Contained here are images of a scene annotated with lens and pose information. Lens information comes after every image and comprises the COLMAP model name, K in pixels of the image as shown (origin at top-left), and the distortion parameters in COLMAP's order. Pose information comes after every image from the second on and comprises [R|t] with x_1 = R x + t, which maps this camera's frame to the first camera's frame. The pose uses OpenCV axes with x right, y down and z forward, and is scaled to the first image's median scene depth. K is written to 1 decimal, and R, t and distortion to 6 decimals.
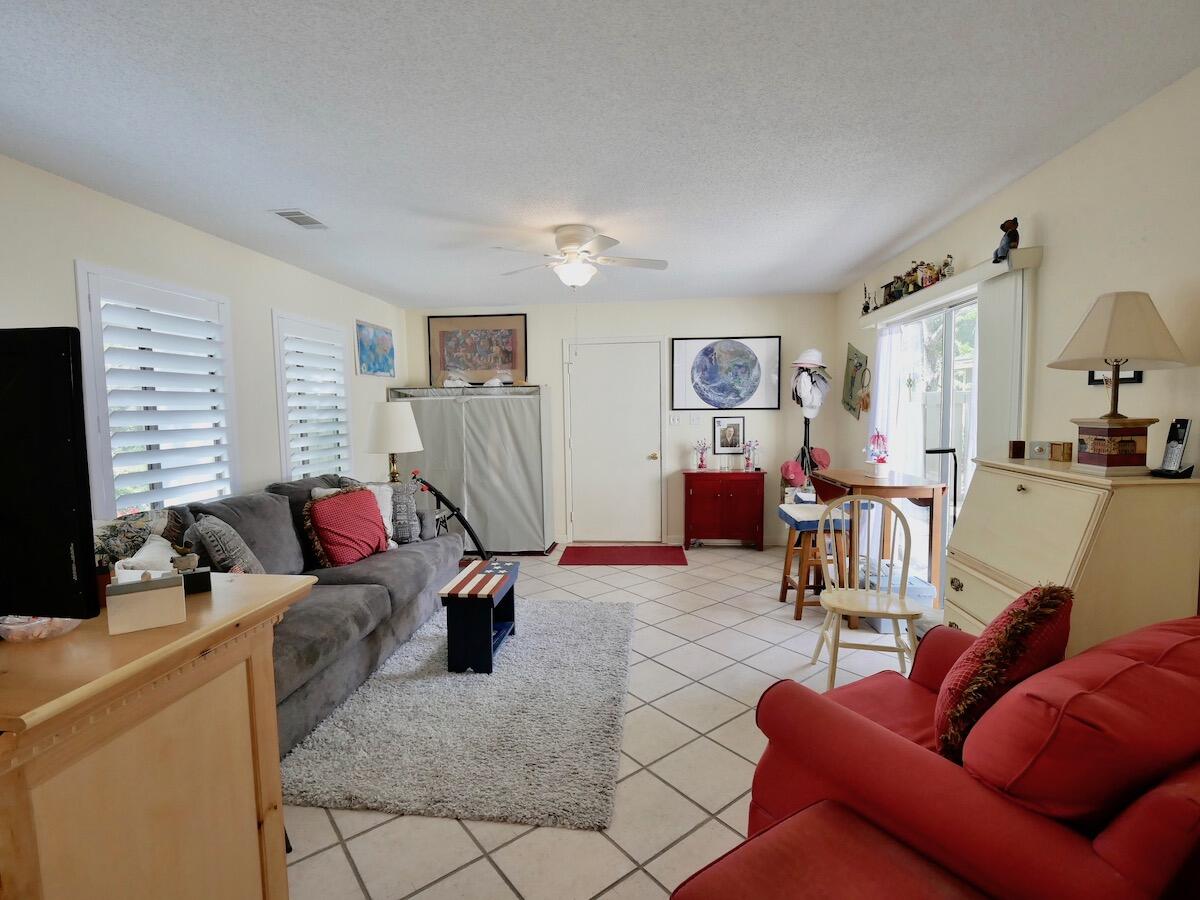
lens RADIAL K [[568.2, 0, 600.0], [0, 568.2, 450.0], [0, 0, 1]] dist [-0.004219, -0.000895]
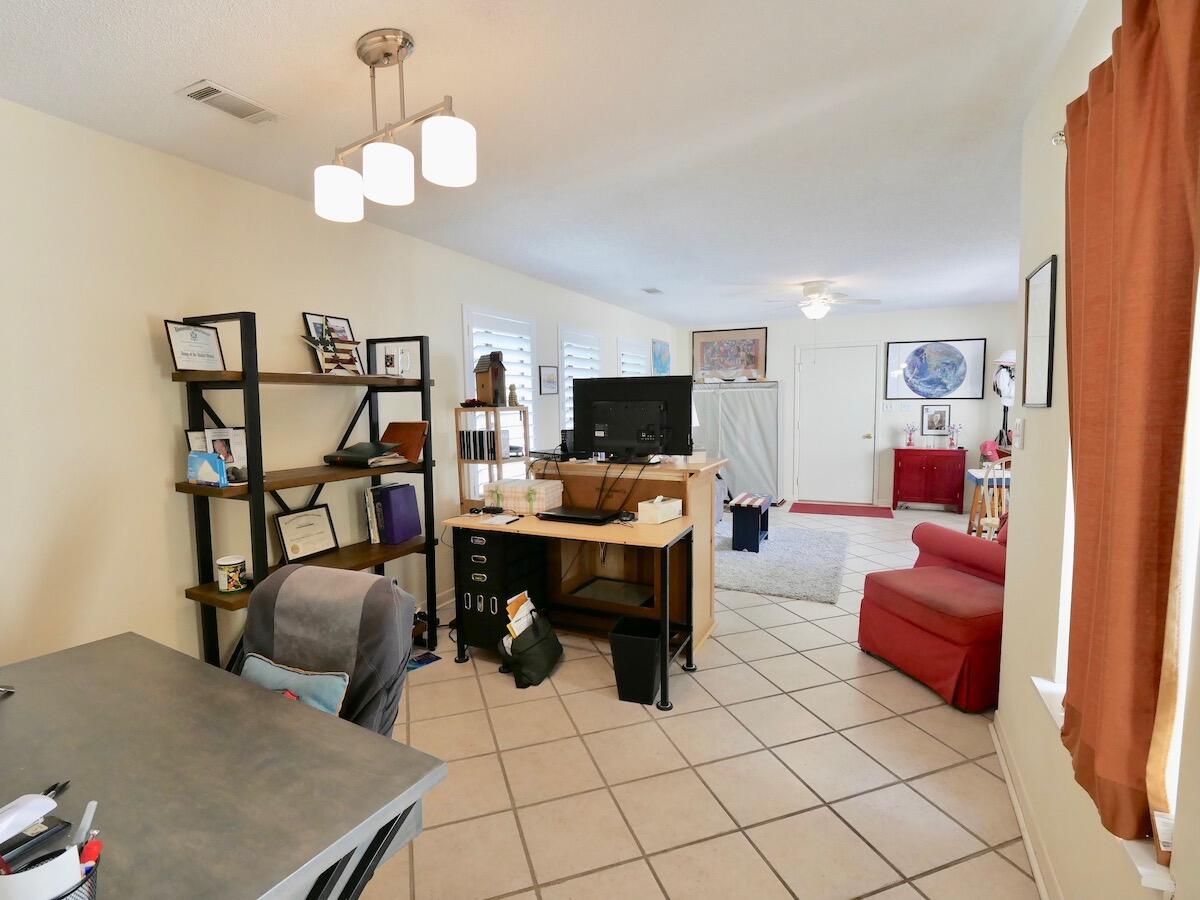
lens RADIAL K [[568.2, 0, 600.0], [0, 568.2, 450.0], [0, 0, 1]] dist [-0.004219, -0.000895]
pose [[0.938683, 0.030994, -0.343386, -0.033217], [-0.024883, 0.999444, 0.022189, 0.030843], [0.343883, -0.012284, 0.938932, -0.418044]]
